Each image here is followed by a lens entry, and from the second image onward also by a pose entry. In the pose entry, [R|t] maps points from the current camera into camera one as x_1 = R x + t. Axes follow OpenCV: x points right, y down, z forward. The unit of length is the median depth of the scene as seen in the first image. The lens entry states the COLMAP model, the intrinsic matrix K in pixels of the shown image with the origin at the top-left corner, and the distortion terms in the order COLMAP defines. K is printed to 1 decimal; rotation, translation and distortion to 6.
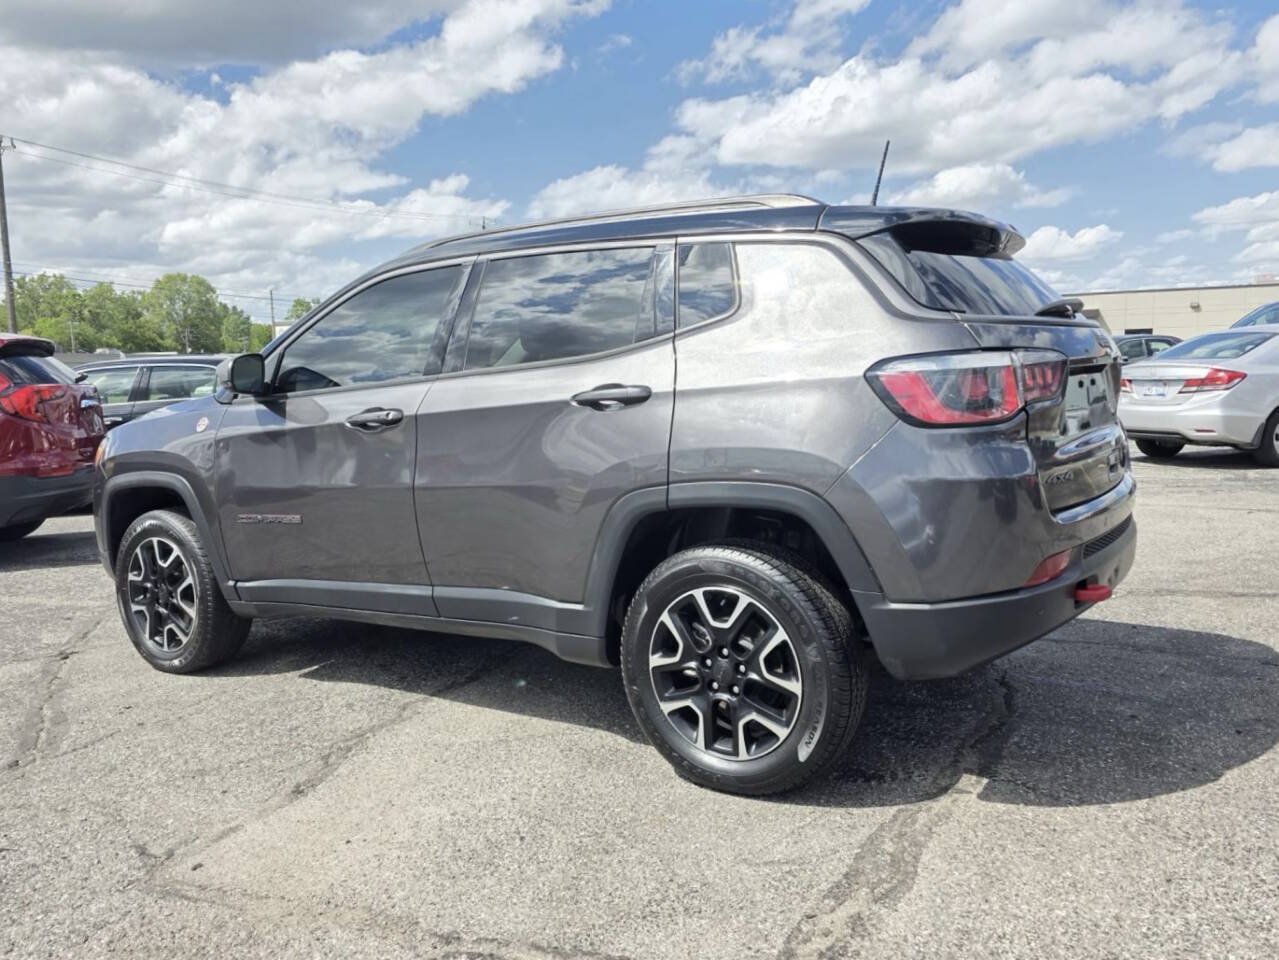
lens RADIAL K [[1008.9, 0, 676.9], [0, 1008.9, 498.9], [0, 0, 1]] dist [0.070512, -0.063683]
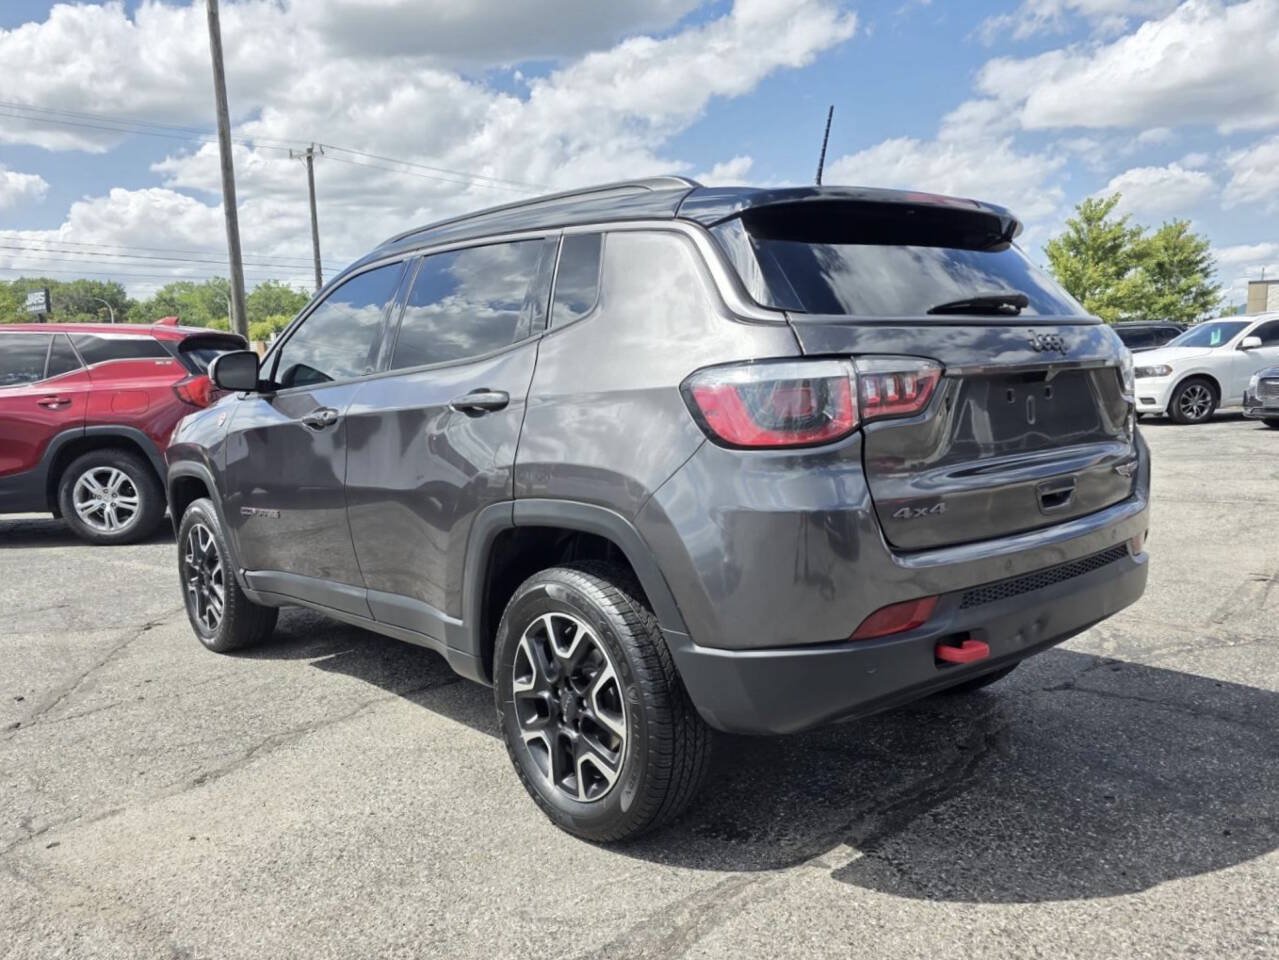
lens RADIAL K [[1028.8, 0, 675.2], [0, 1028.8, 537.4], [0, 0, 1]] dist [0.065369, -0.060938]
pose [[0.963743, 0.048808, -0.262330, 0.300951], [-0.036497, 0.998001, 0.051603, -0.026505], [0.264324, -0.040158, 0.963598, 0.098213]]
